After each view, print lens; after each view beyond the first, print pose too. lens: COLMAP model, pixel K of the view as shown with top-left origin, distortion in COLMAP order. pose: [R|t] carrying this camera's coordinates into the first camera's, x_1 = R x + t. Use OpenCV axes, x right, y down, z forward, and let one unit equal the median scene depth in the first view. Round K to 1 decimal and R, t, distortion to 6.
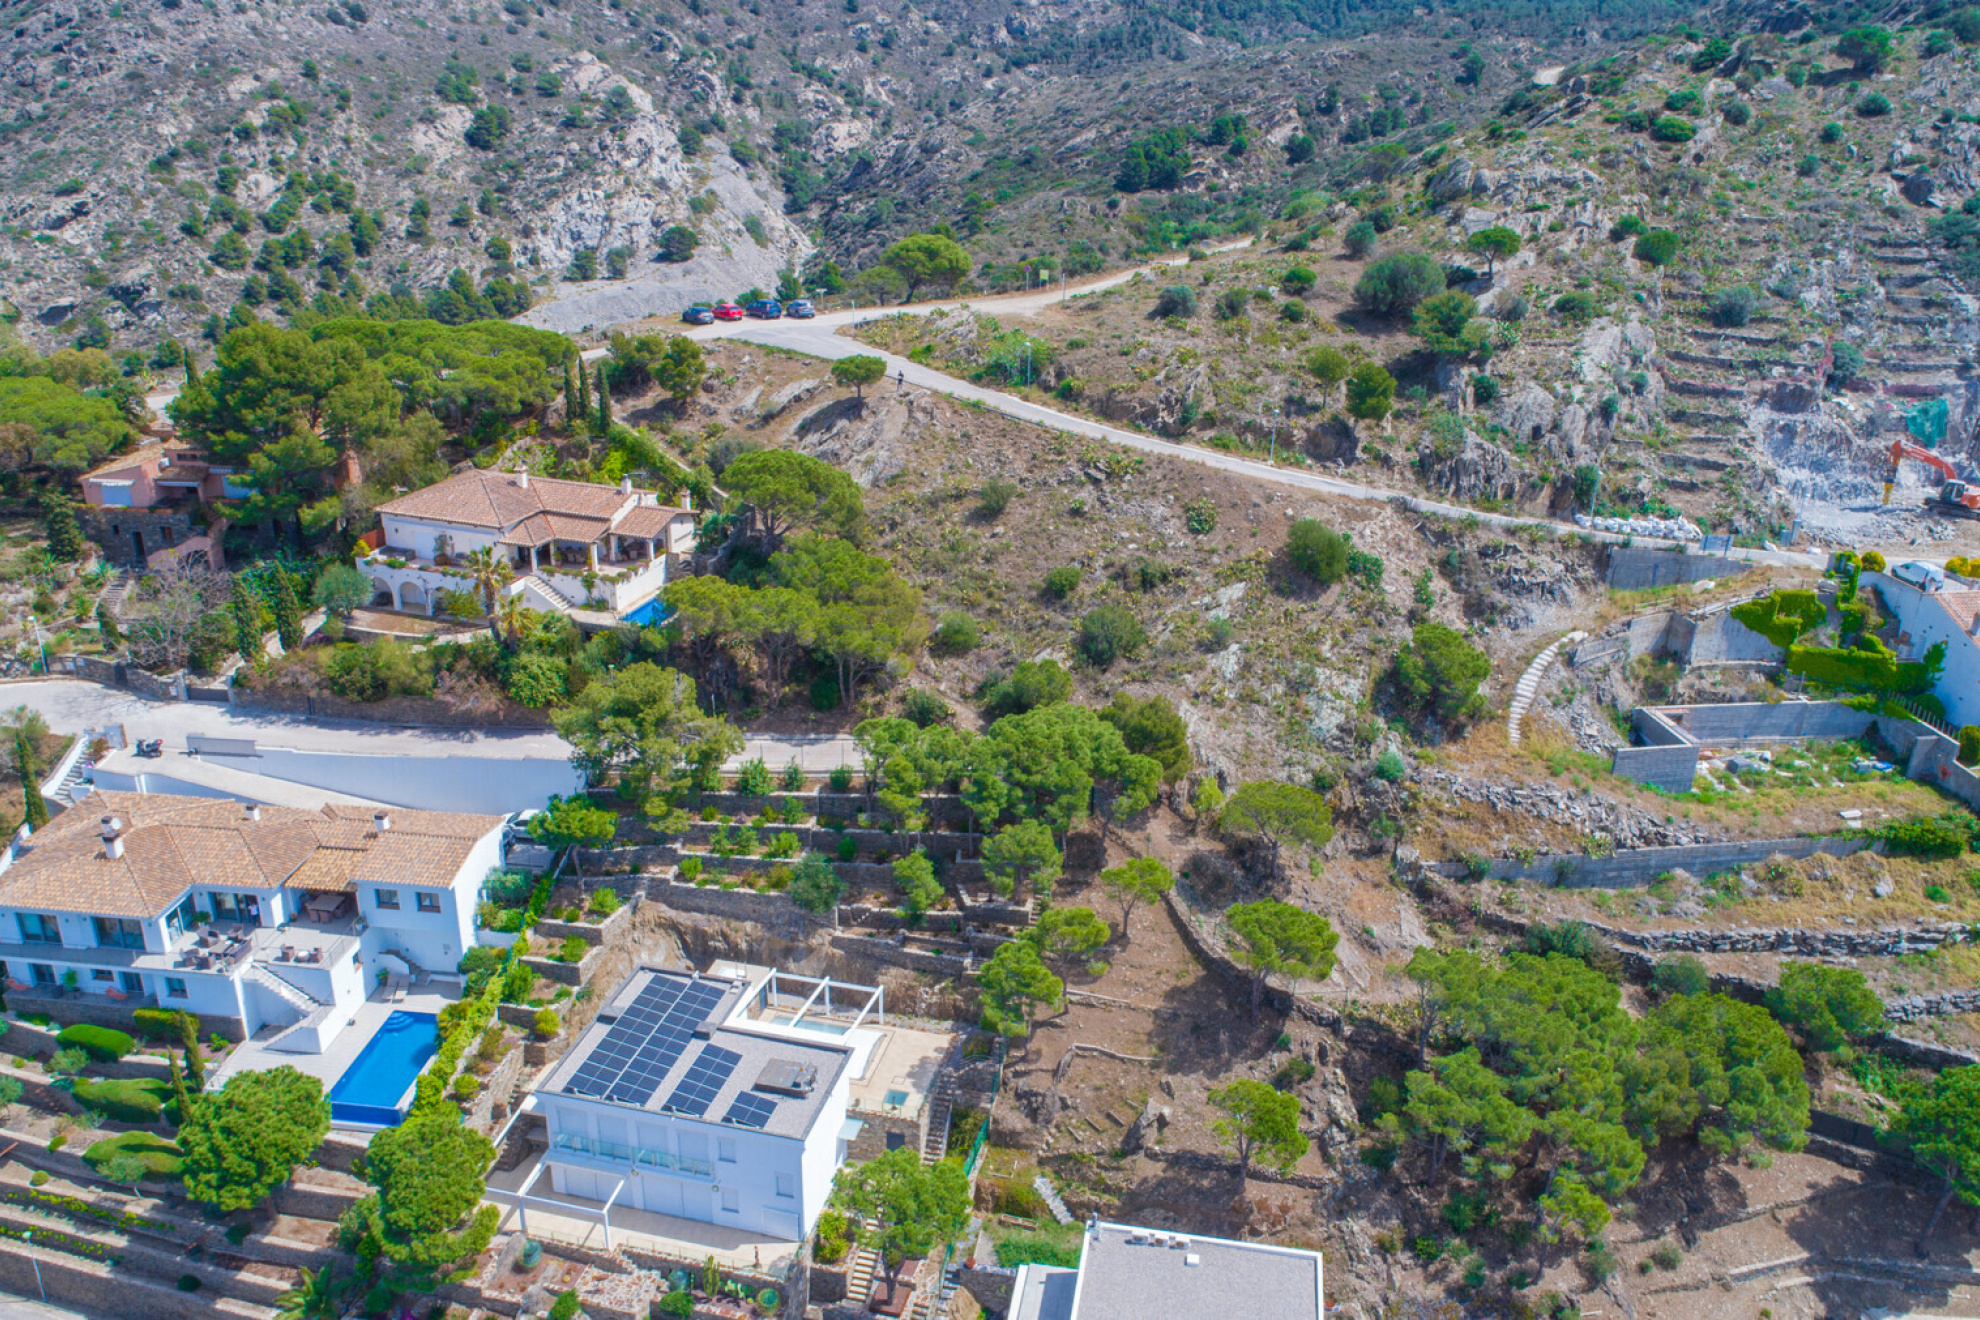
lens RADIAL K [[1560.6, 0, 983.5], [0, 1560.6, 661.8], [0, 0, 1]] dist [-0.021554, 0.008133]
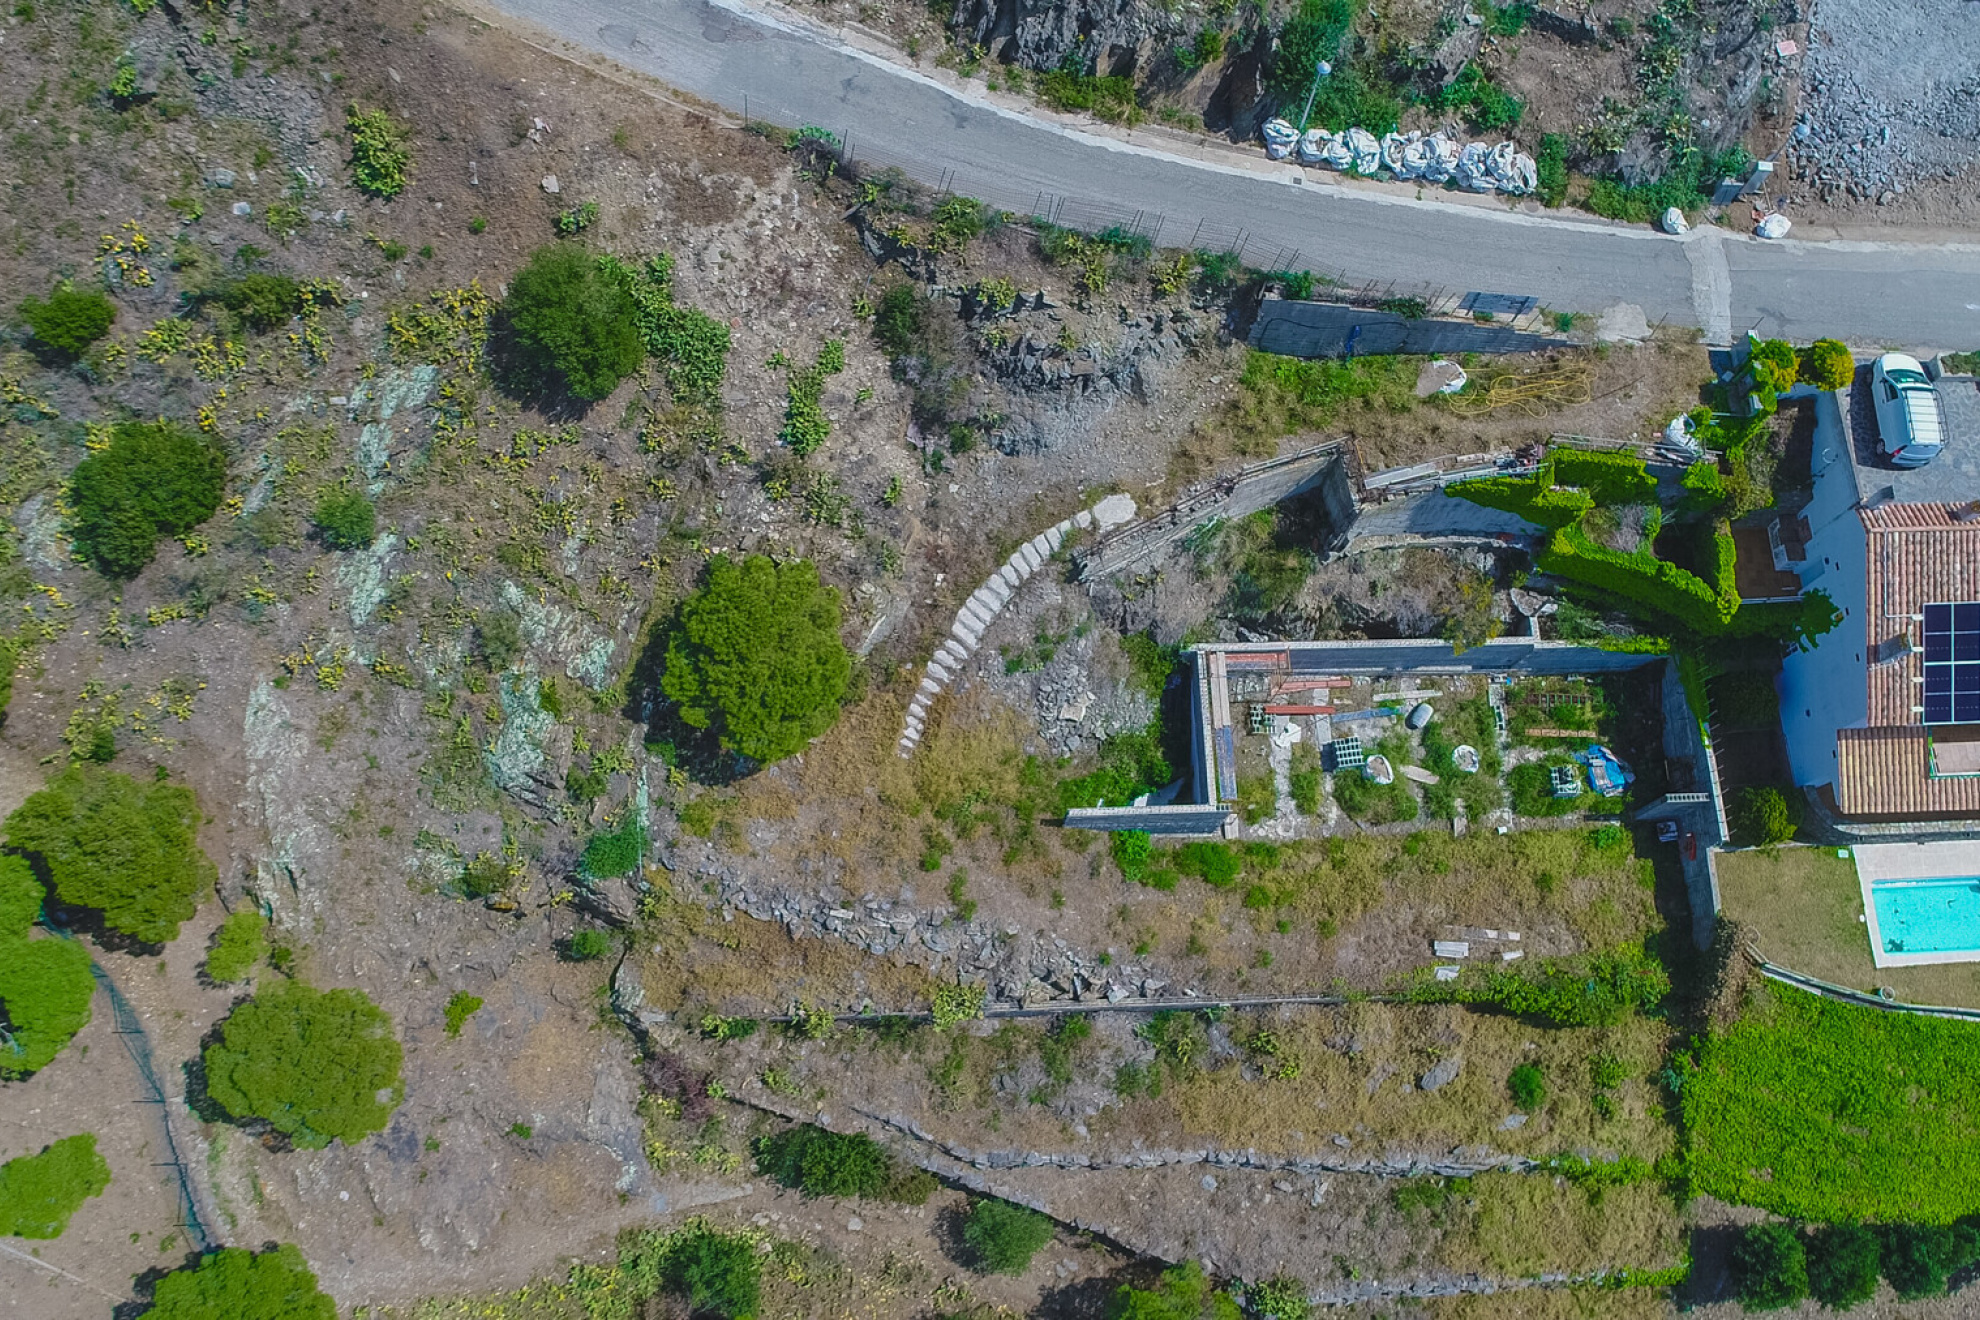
lens RADIAL K [[1622.8, 0, 982.5], [0, 1622.8, 666.0], [0, 0, 1]] dist [-0.004152, -0.010364]
pose [[0.993701, 0.108884, -0.026515, 0.346489], [-0.050896, 0.649276, 0.758848, -0.367293], [0.099842, -0.752718, 0.650728, 0.594009]]
